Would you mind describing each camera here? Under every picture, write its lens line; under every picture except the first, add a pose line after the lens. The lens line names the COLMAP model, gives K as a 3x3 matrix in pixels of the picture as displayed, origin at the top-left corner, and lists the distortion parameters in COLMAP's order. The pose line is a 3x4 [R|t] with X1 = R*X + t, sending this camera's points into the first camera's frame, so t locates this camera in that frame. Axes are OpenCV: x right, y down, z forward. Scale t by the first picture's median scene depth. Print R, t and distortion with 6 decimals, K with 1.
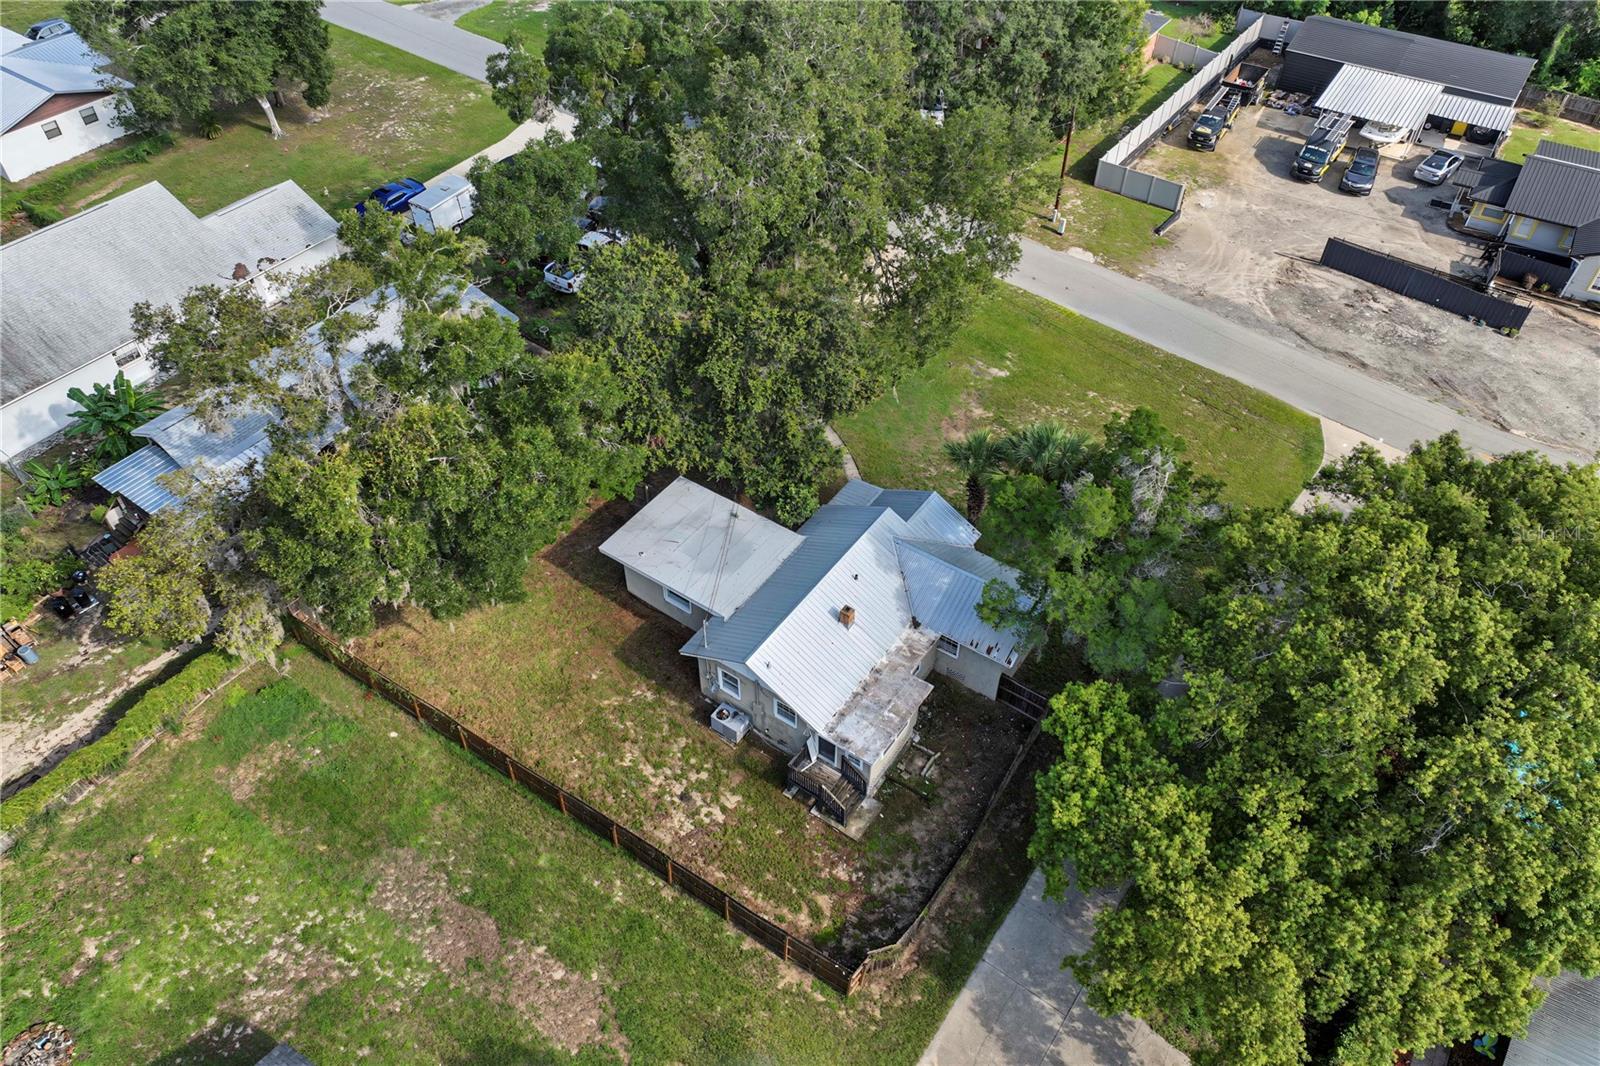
lens RADIAL K [[1124.0, 0, 795.9], [0, 1124.0, 513.6], [0, 0, 1]] dist [0.004996, 0.000269]
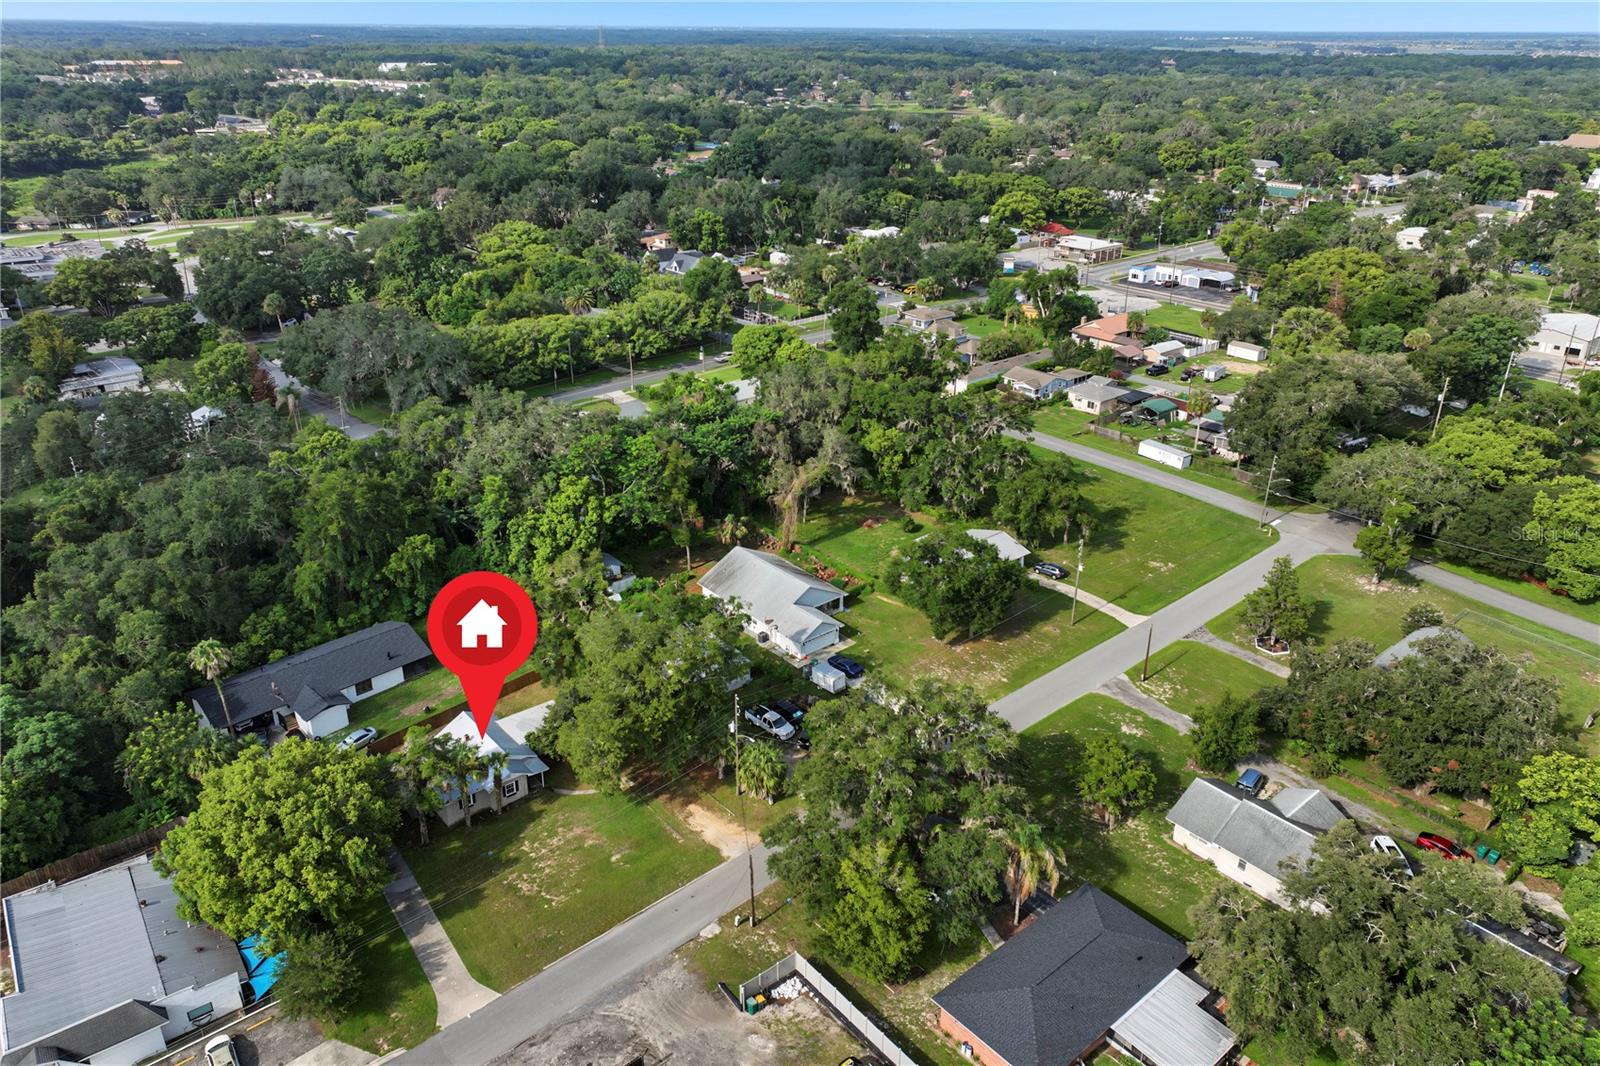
lens RADIAL K [[1124.0, 0, 795.9], [0, 1124.0, 513.6], [0, 0, 1]] dist [0.004996, 0.000269]
pose [[-0.254547, 0.387285, -0.886124, 1.871522], [-0.686647, 0.572852, 0.447613, -1.815057], [0.680972, 0.722393, 0.120110, 0.769844]]
